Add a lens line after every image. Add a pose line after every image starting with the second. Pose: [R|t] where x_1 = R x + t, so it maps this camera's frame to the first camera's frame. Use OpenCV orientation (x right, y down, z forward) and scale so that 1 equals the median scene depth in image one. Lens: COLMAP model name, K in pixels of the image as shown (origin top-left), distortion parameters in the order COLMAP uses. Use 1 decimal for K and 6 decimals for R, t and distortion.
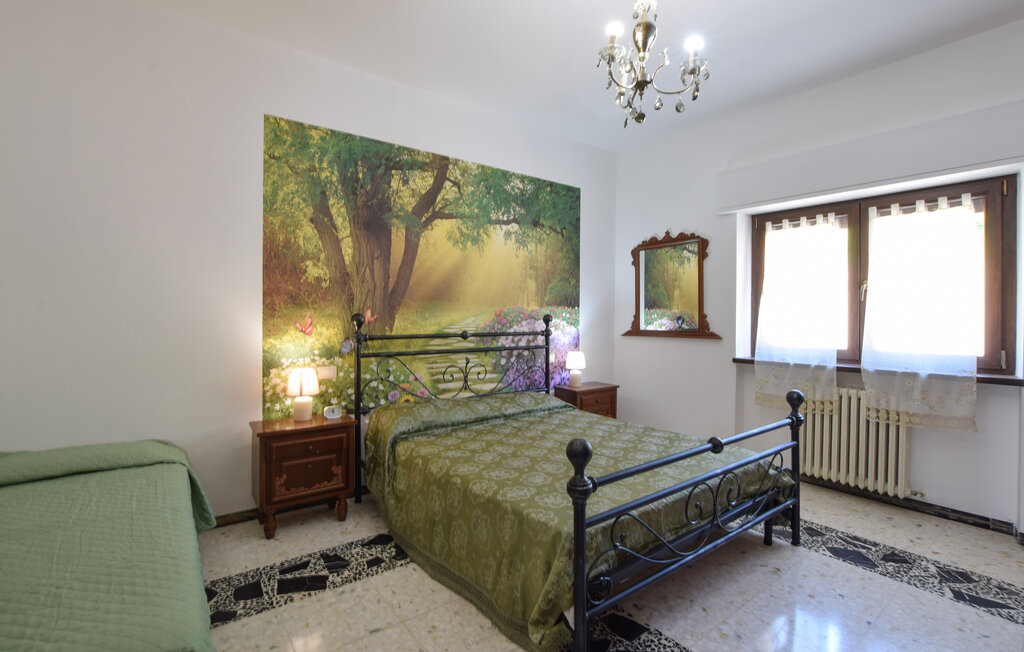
lens RADIAL K [[475.4, 0, 509.2], [0, 475.4, 313.2], [0, 0, 1]] dist [-0.035444, 0.000673]
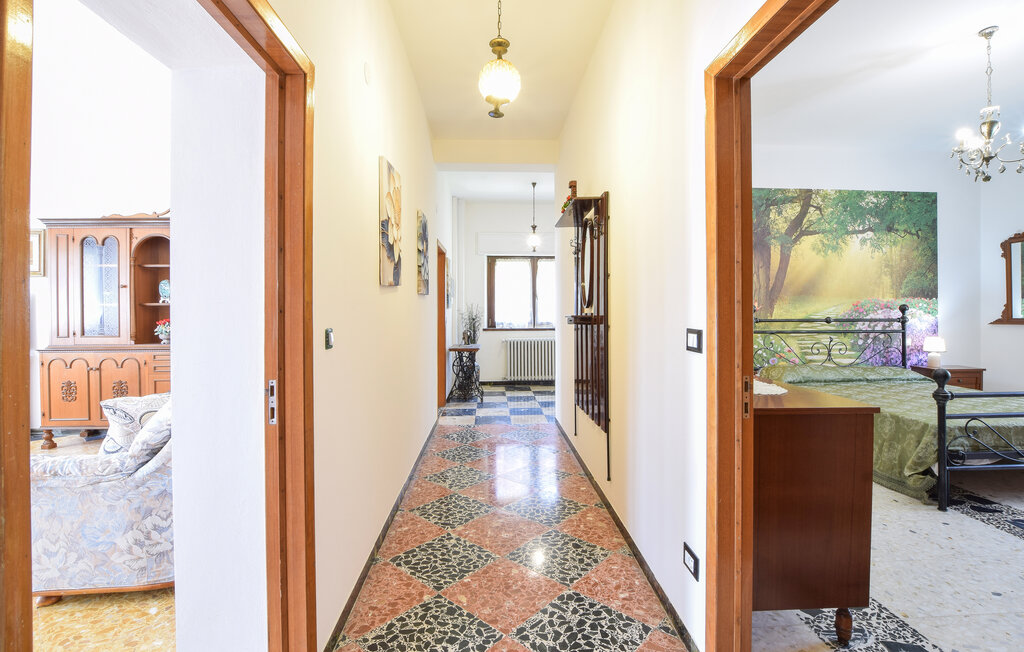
lens RADIAL K [[466.7, 0, 514.3], [0, 466.7, 306.0], [0, 0, 1]] dist [-0.035941, 0.006467]
pose [[0.825193, -0.009935, -0.564764, -0.089809], [0.007103, 0.999949, -0.007213, 0.009050], [0.564807, 0.001941, 0.825221, -0.563567]]
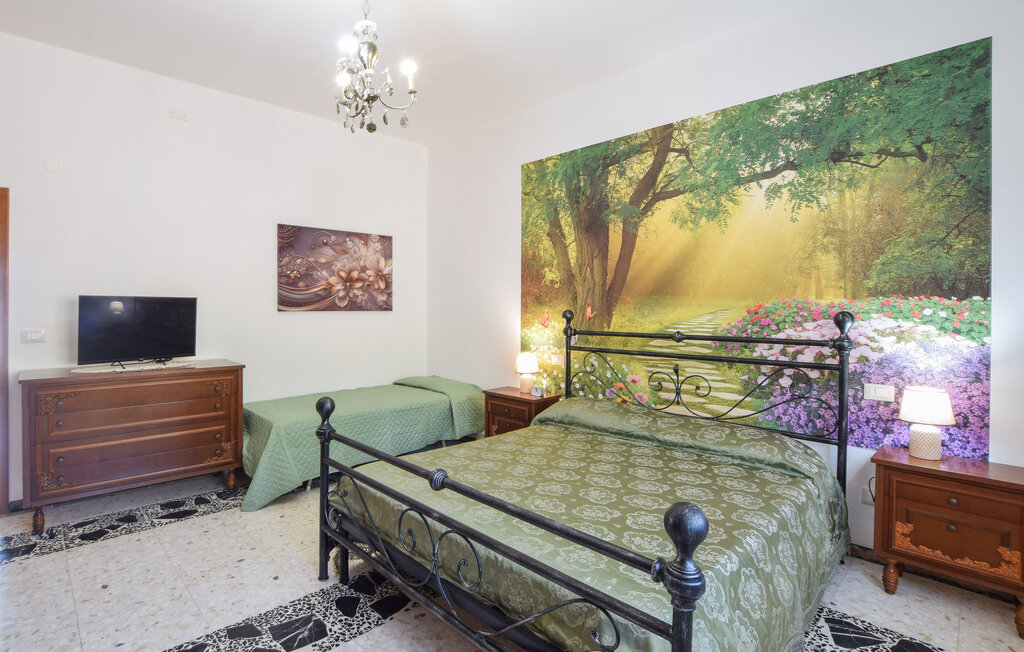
lens RADIAL K [[497.2, 0, 479.4], [0, 497.2, 311.5], [0, 0, 1]] dist [-0.023315, 0.000684]
pose [[0.094224, -0.004851, -0.995539, 0.696952], [-0.007378, 0.999957, -0.005571, 0.010395], [0.995524, 0.007870, 0.094184, 0.570845]]
